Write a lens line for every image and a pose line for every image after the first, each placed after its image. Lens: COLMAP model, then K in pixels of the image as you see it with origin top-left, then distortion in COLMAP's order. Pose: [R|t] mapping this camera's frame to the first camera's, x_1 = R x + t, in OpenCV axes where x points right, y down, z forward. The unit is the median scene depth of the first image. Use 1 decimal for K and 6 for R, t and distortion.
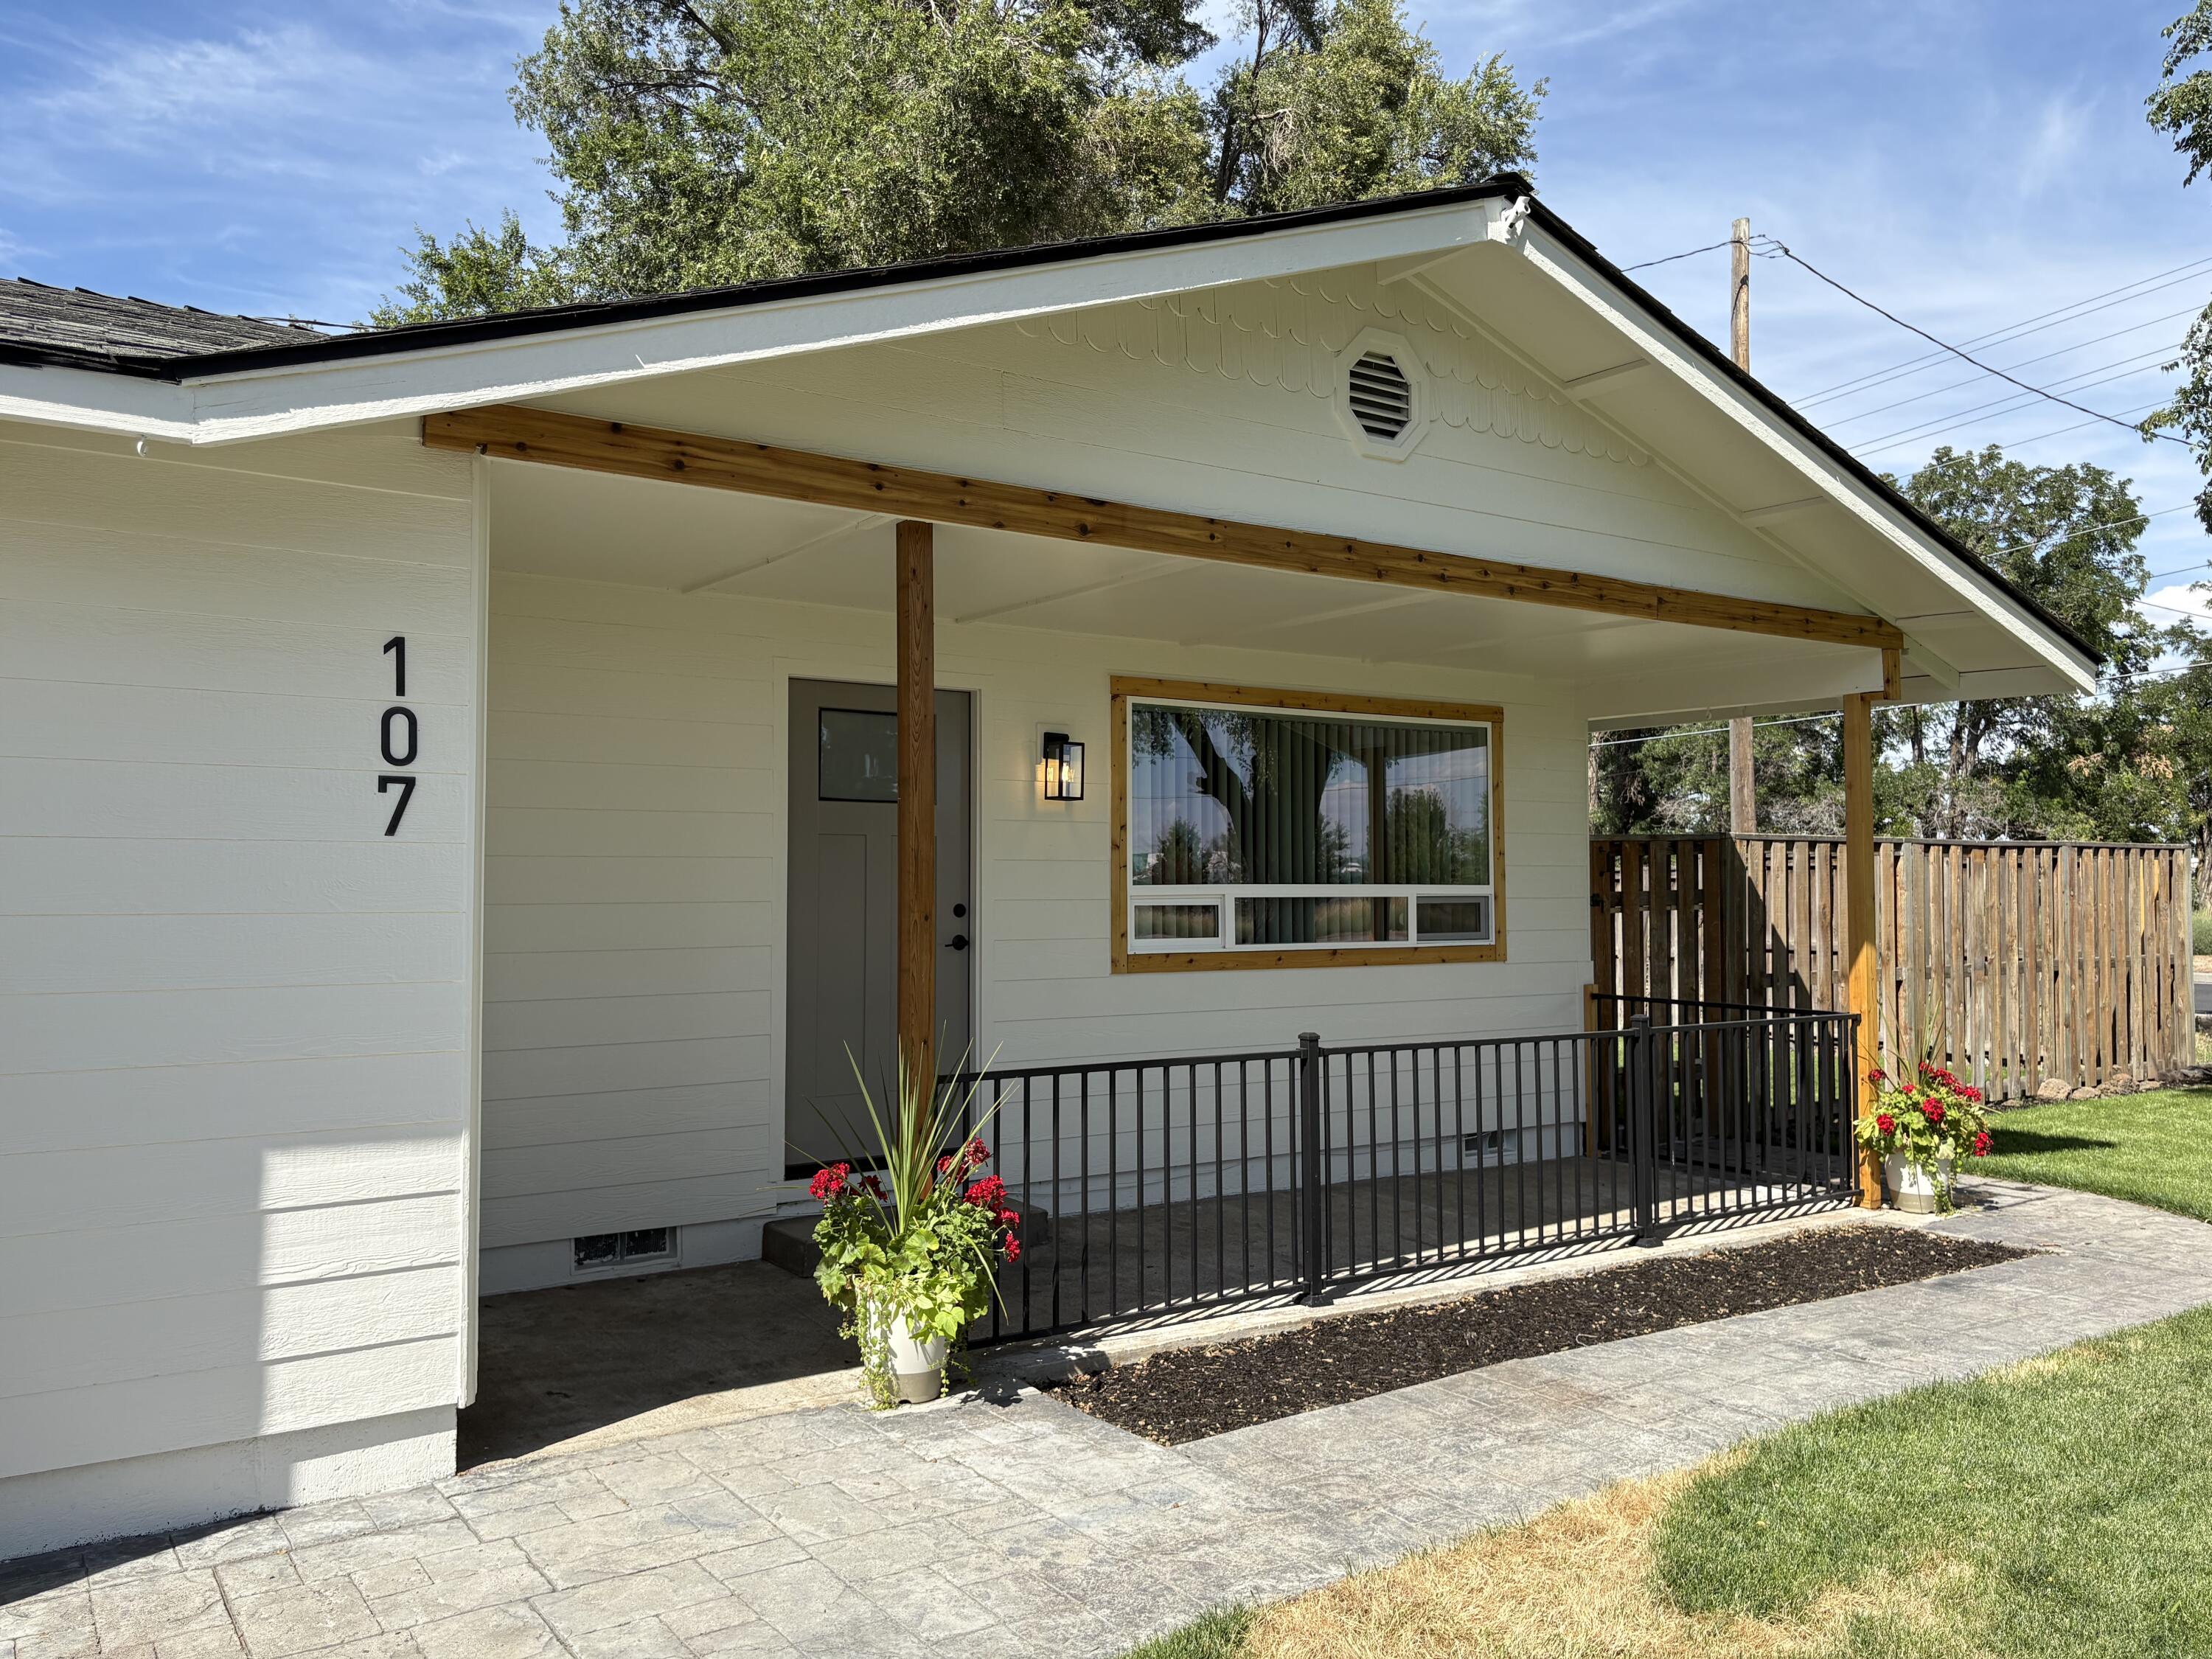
lens RADIAL K [[1673.3, 0, 1104.6], [0, 1673.3, 832.8], [0, 0, 1]] dist [0.069668, -0.002478]
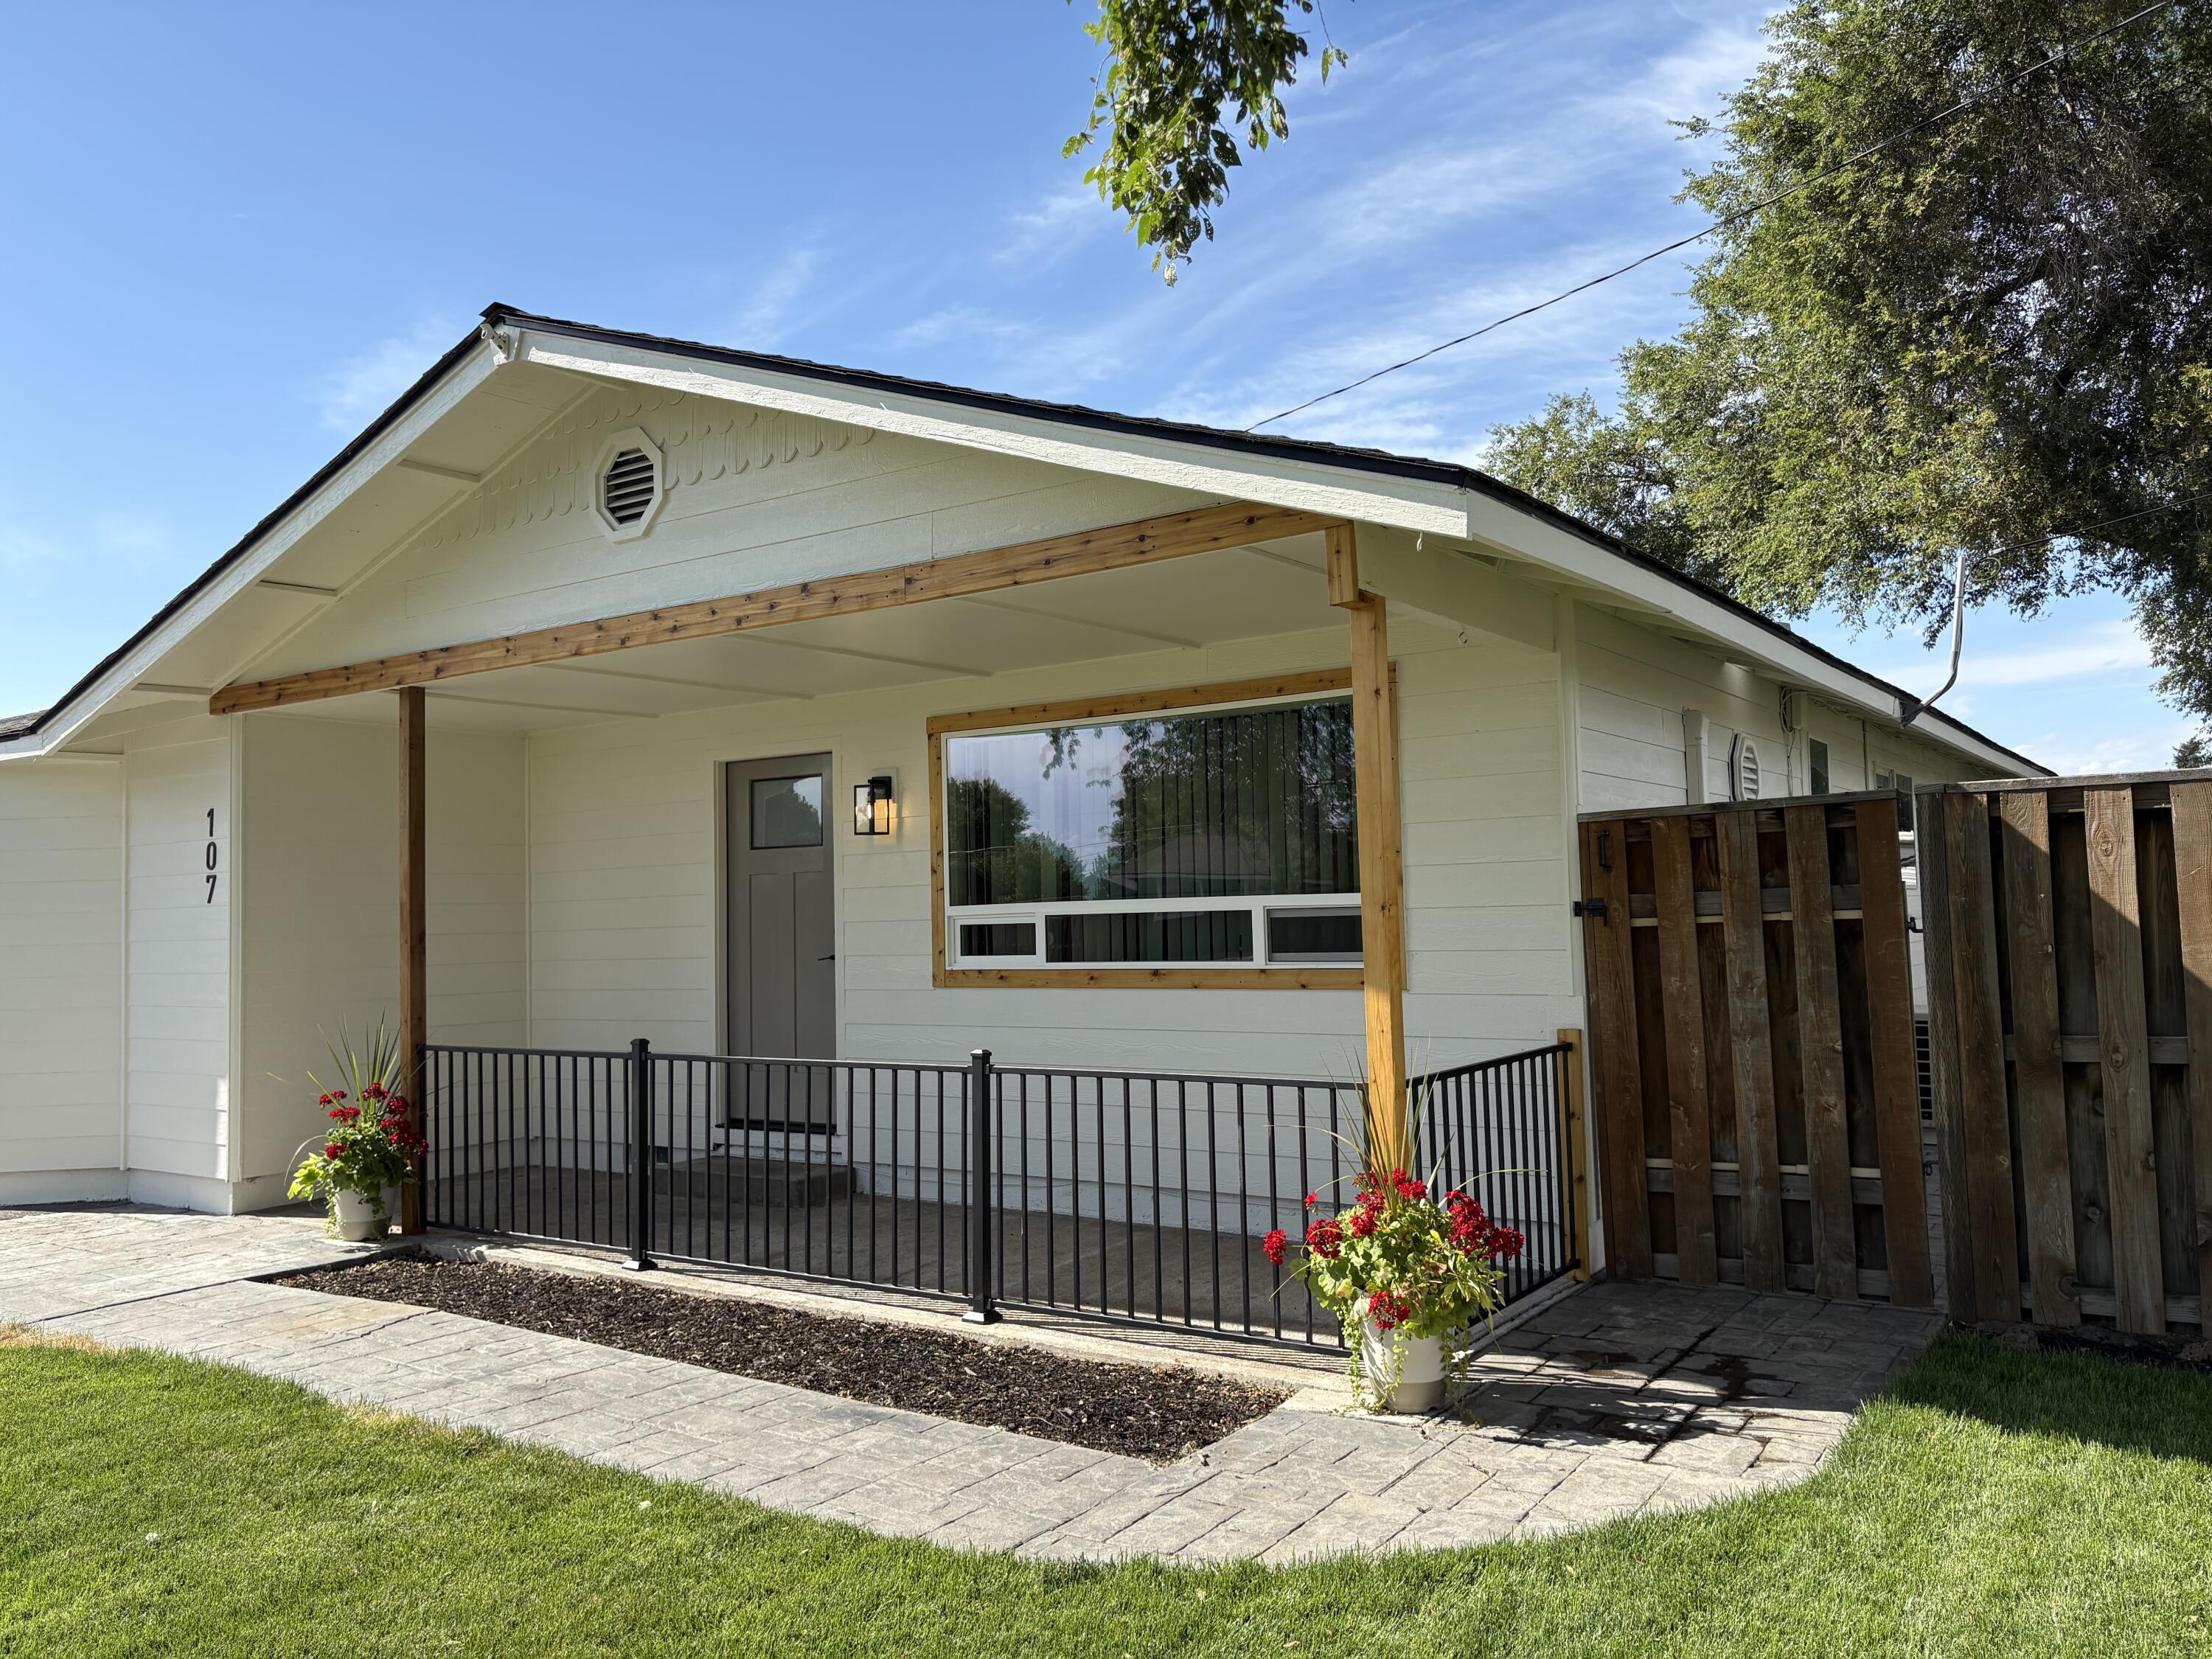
lens RADIAL K [[1673.3, 0, 1104.9], [0, 1673.3, 822.9], [0, 0, 1]] dist [0.069668, -0.002478]
pose [[0.353202, -0.060587, -0.933583, 1.084970], [0.056680, 0.997453, -0.043288, 0.030635], [0.933829, -0.037627, 0.355737, 0.717080]]
